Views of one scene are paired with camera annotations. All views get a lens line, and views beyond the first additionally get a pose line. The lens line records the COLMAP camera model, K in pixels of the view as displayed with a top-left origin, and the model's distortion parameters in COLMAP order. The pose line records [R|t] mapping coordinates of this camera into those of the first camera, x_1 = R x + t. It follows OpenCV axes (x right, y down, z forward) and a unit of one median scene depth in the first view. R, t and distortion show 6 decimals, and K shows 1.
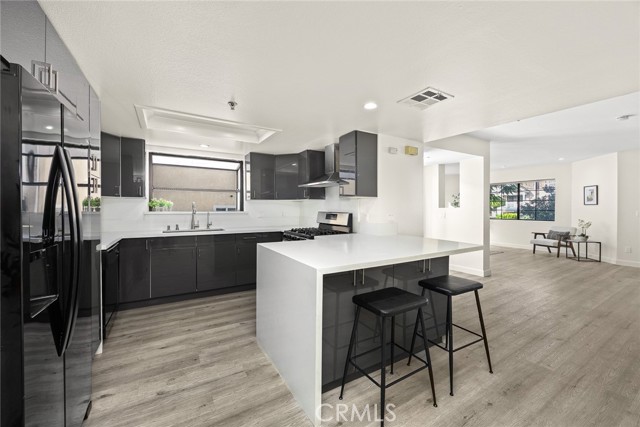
lens RADIAL K [[251.2, 0, 335.4], [0, 251.2, 211.2], [0, 0, 1]] dist [0.000791, 0.000074]
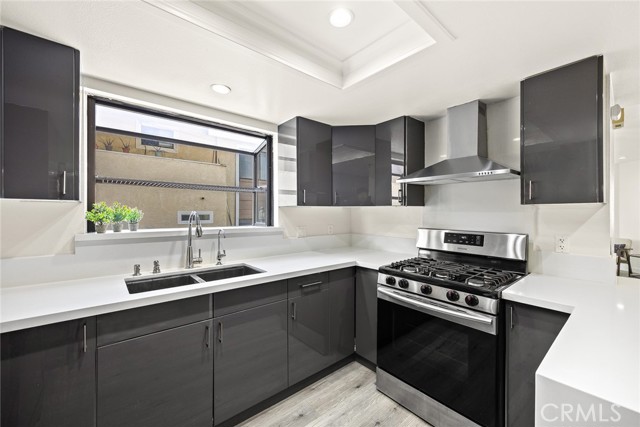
lens RADIAL K [[251.5, 0, 320.0], [0, 251.5, 213.5], [0, 0, 1]] dist [-0.001103, -0.000137]
pose [[0.993104, 0.004435, 0.117157, -0.379353], [-0.003860, 0.999979, -0.005138, -0.028575], [-0.117177, 0.004650, 0.993100, 0.504894]]
